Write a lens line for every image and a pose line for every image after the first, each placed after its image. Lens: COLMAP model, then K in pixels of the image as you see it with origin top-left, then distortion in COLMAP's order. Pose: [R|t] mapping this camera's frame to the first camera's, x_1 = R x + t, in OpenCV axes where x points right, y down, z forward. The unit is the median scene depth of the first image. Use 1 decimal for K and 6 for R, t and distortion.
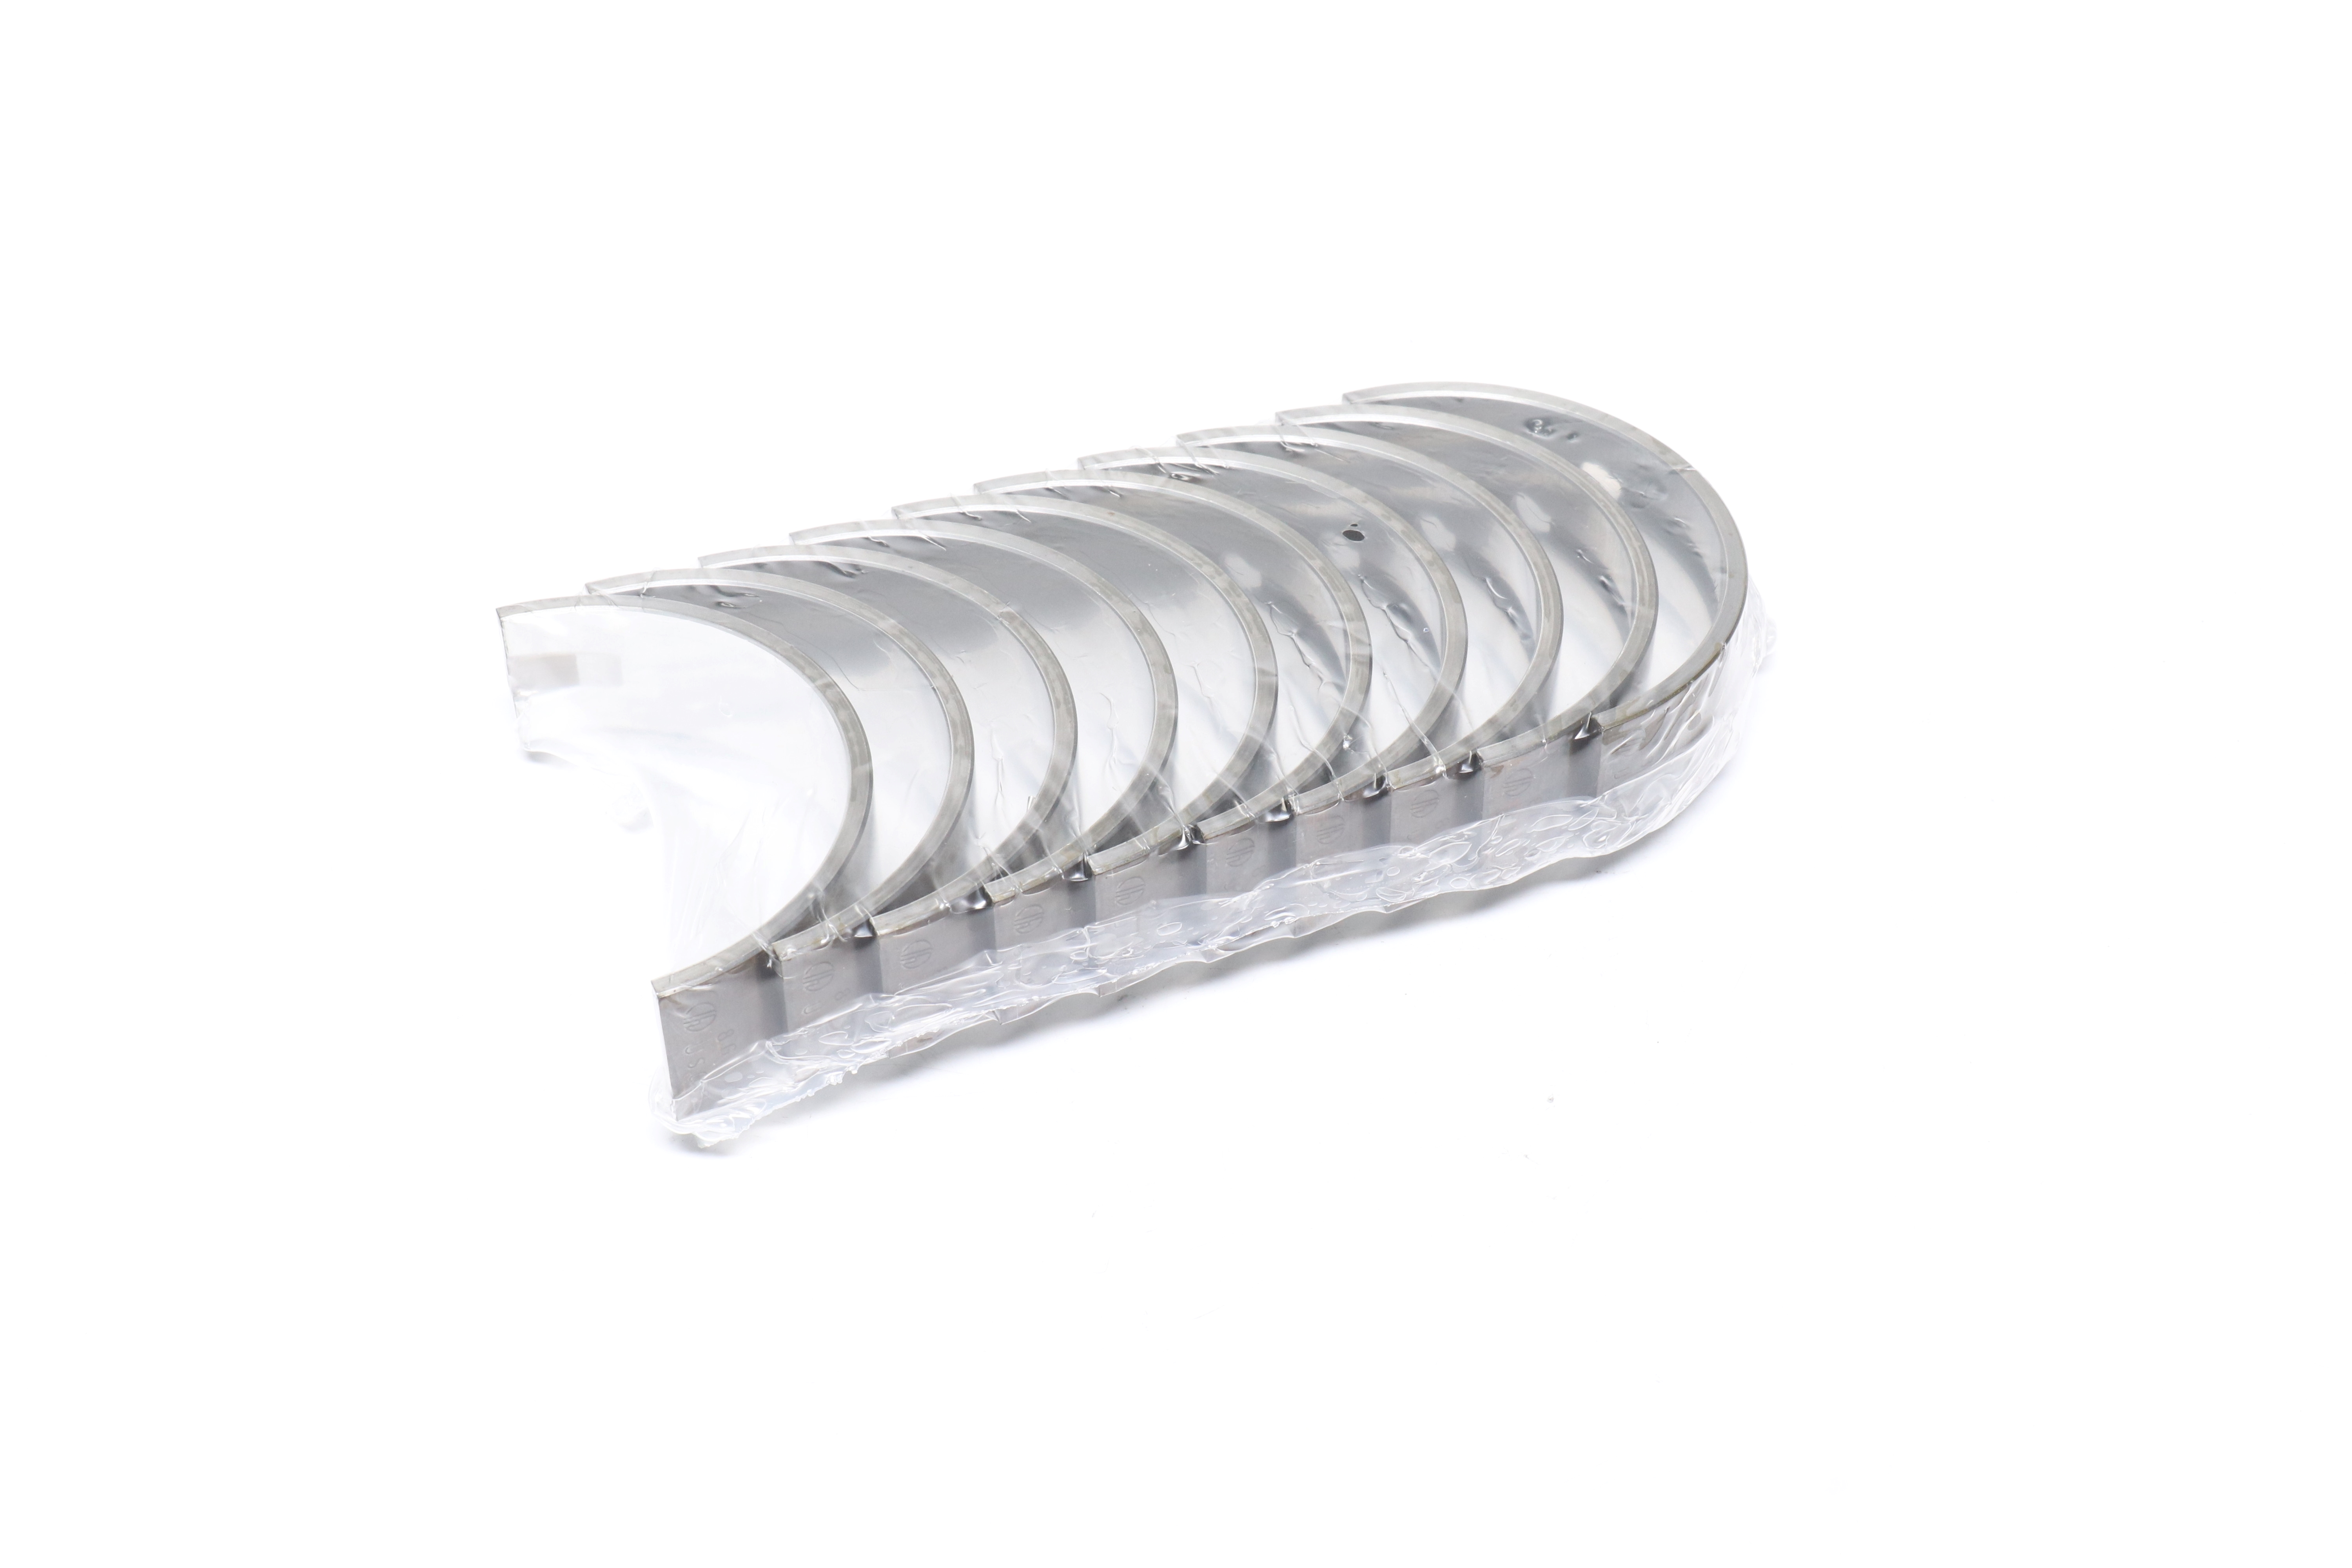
lens RADIAL K [[4043.5, 0, 1176.0], [0, 4043.5, 786.3], [0, 0, 1]] dist [-0.043446, 0.000000]
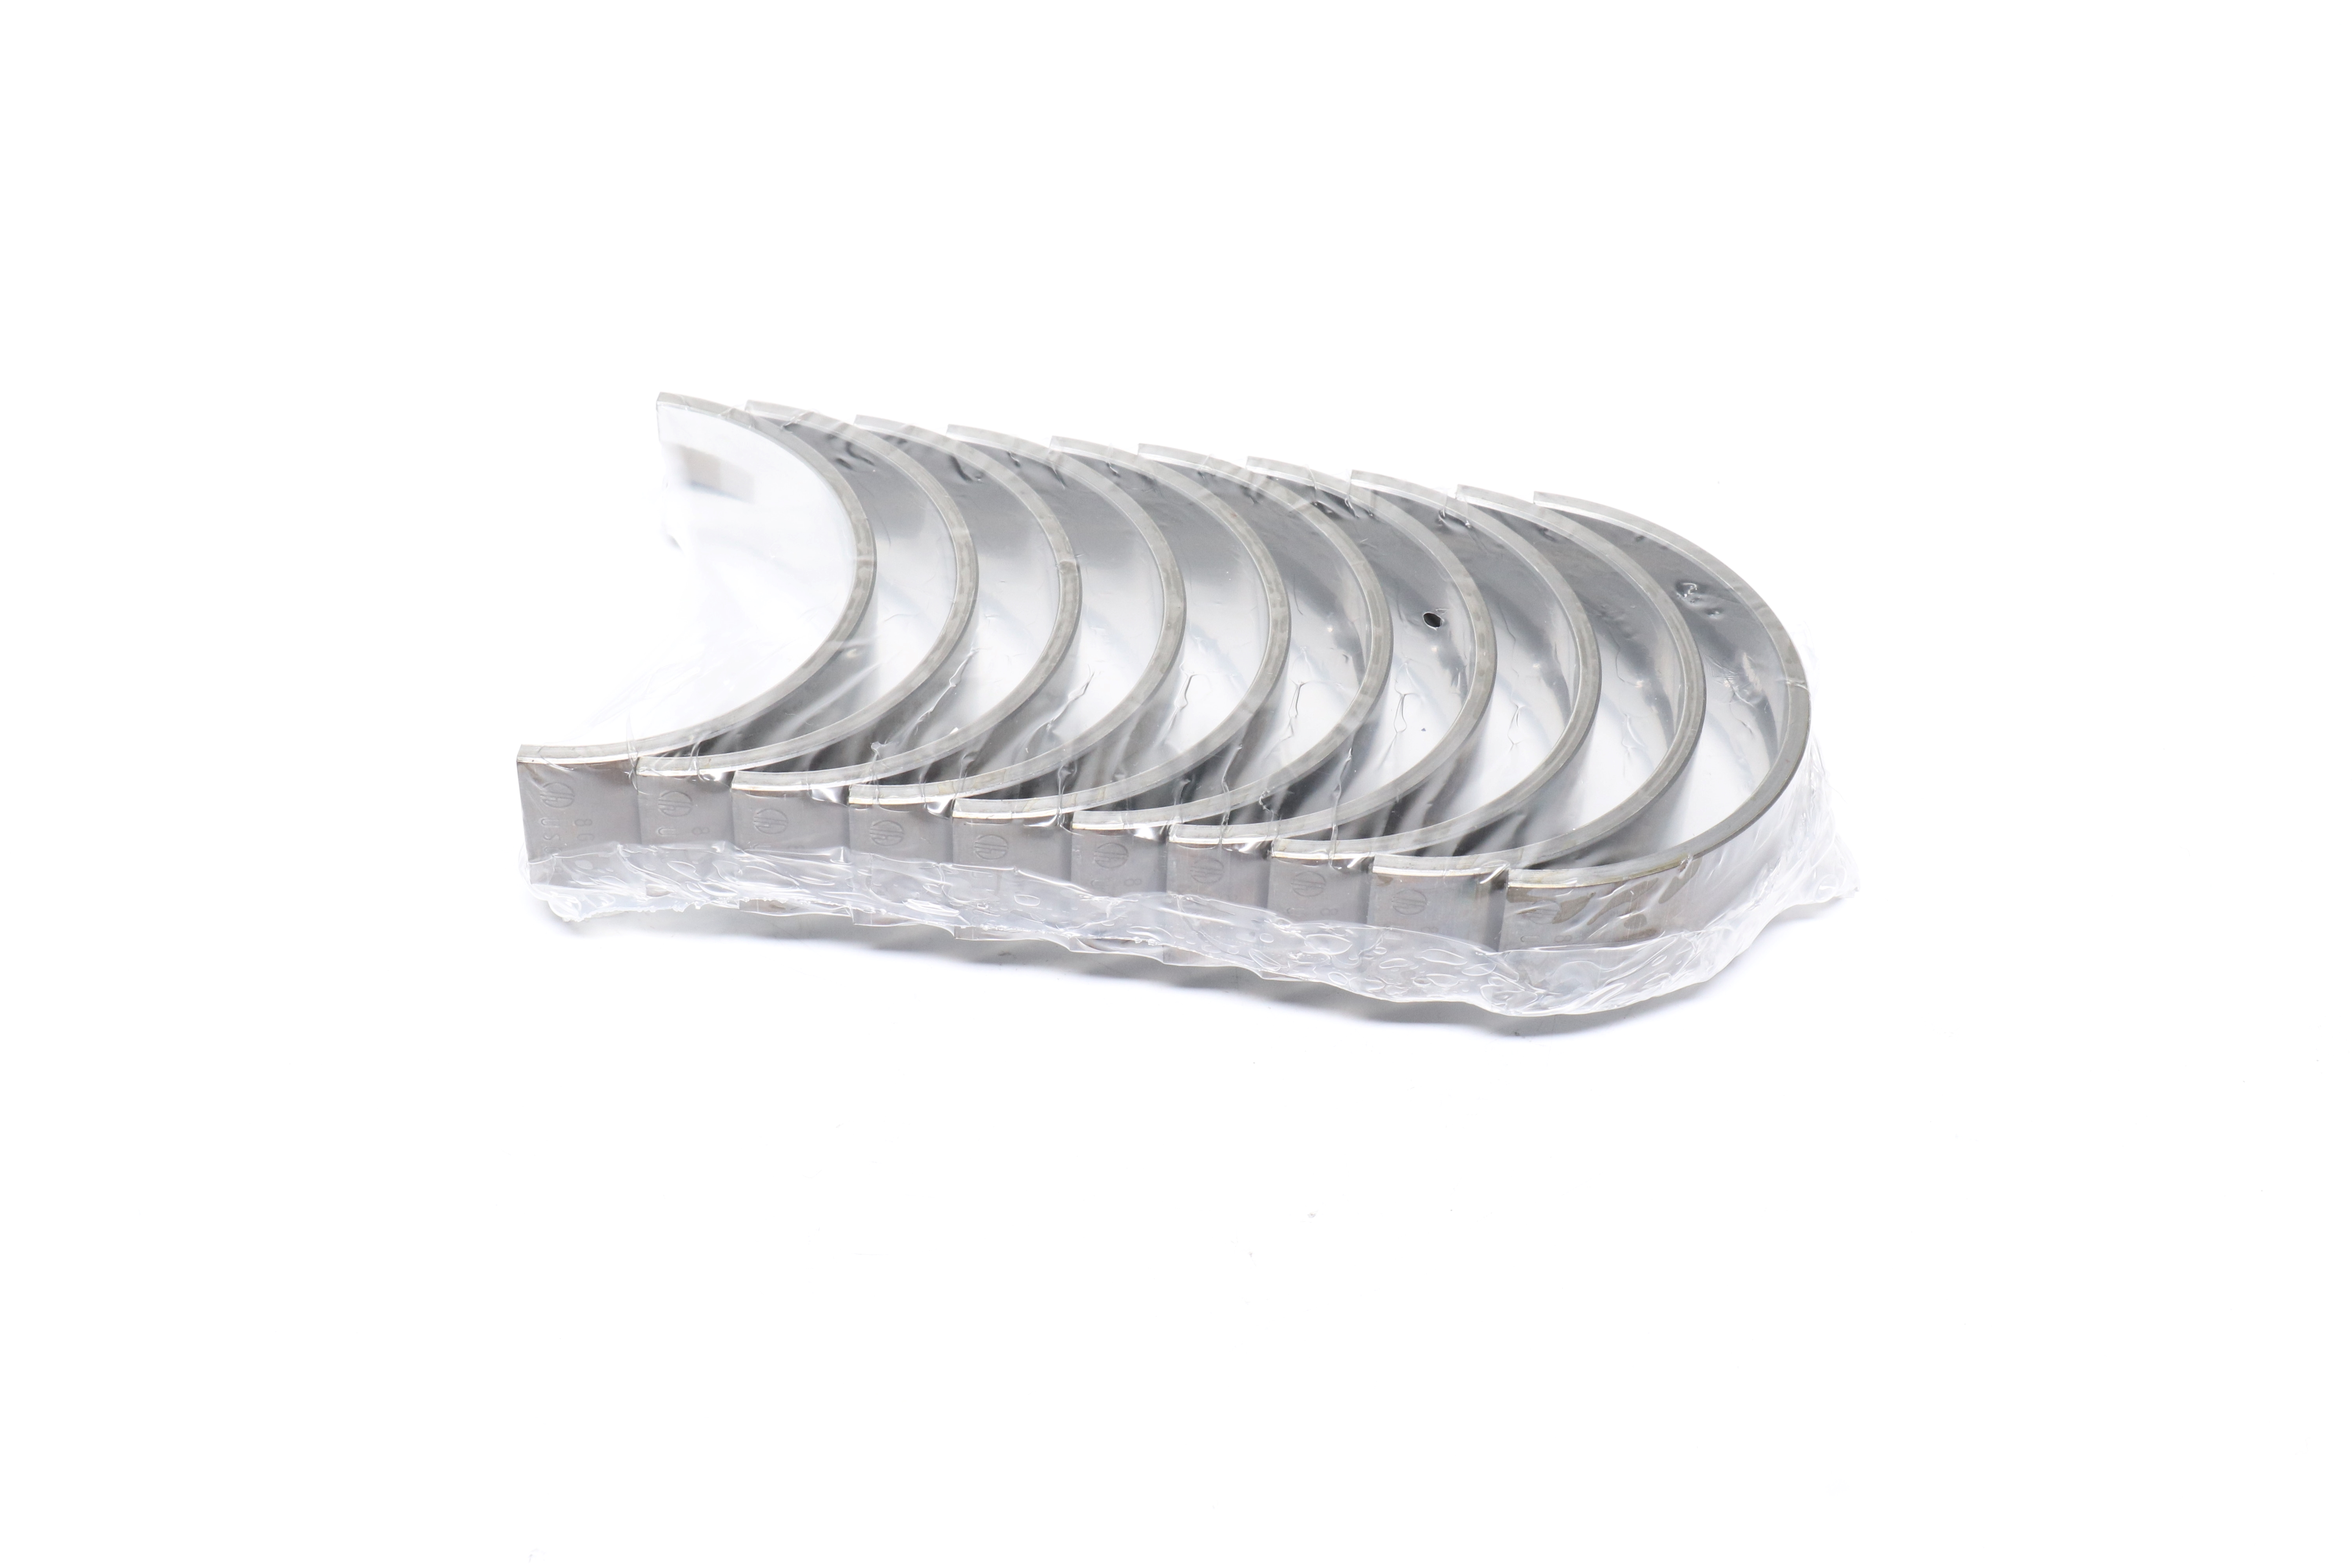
lens RADIAL K [[4043.5, 0, 1176.0], [0, 4043.5, 781.6], [0, 0, 1]] dist [-0.043446, 0.000000]
pose [[0.849561, 0.367956, -0.377961, 0.397519], [-0.367155, 0.926955, 0.077147, -0.083059], [0.378740, 0.073229, 0.922602, 0.081283]]
